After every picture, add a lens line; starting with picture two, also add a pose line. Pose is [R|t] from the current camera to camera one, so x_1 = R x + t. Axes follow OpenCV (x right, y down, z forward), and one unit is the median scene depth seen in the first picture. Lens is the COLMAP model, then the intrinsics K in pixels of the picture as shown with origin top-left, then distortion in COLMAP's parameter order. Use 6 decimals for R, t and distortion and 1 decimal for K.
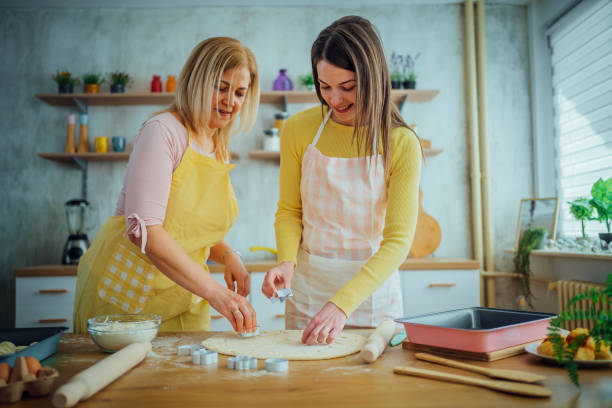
lens RADIAL K [[611.2, 0, 306.0], [0, 611.2, 204.0], [0, 0, 1]] dist [-0.045166, 0.207963]
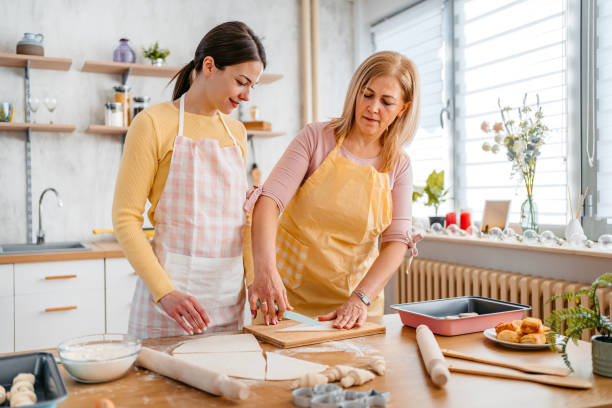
lens RADIAL K [[612.2, 0, 306.0], [0, 612.2, 204.0], [0, 0, 1]] dist [0.005642, 0.037317]
pose [[0.918265, -0.002299, 0.395960, -0.156053], [-0.023598, 0.997888, 0.060520, -0.031587], [-0.395263, -0.064917, 0.916271, 0.013195]]
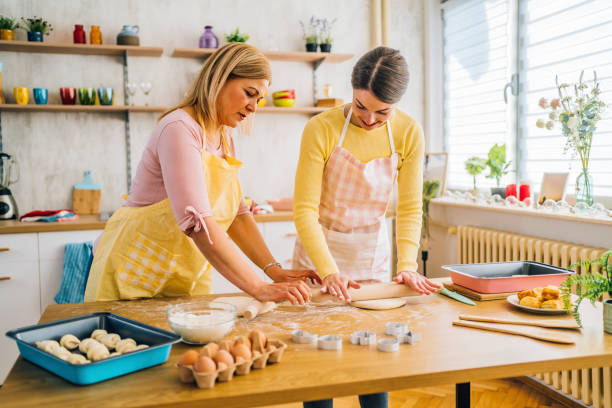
lens RADIAL K [[611.2, 0, 306.0], [0, 611.2, 204.0], [0, 0, 1]] dist [-0.045166, 0.207963]
pose [[0.963522, -0.018365, 0.266999, -0.160884], [-0.012958, 0.993272, 0.115081, -0.043381], [-0.267316, -0.114343, 0.956801, -0.061950]]
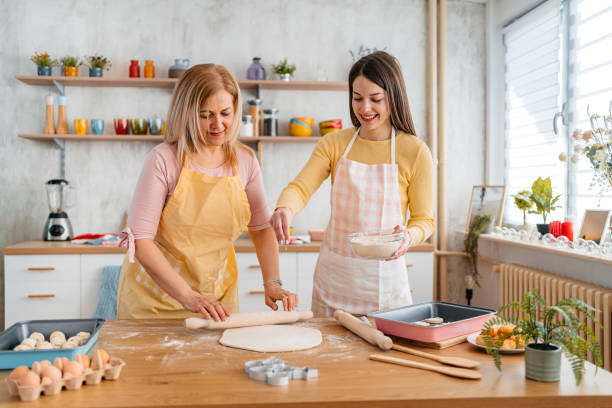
lens RADIAL K [[633.1, 0, 308.3], [0, 633.1, 204.0], [0, 0, 1]] dist [-0.006837, 0.033225]
pose [[0.996507, 0.015883, 0.081981, -0.035017], [-0.021843, 0.997142, 0.072326, -0.050930], [-0.080598, -0.073864, 0.994006, -0.109048]]
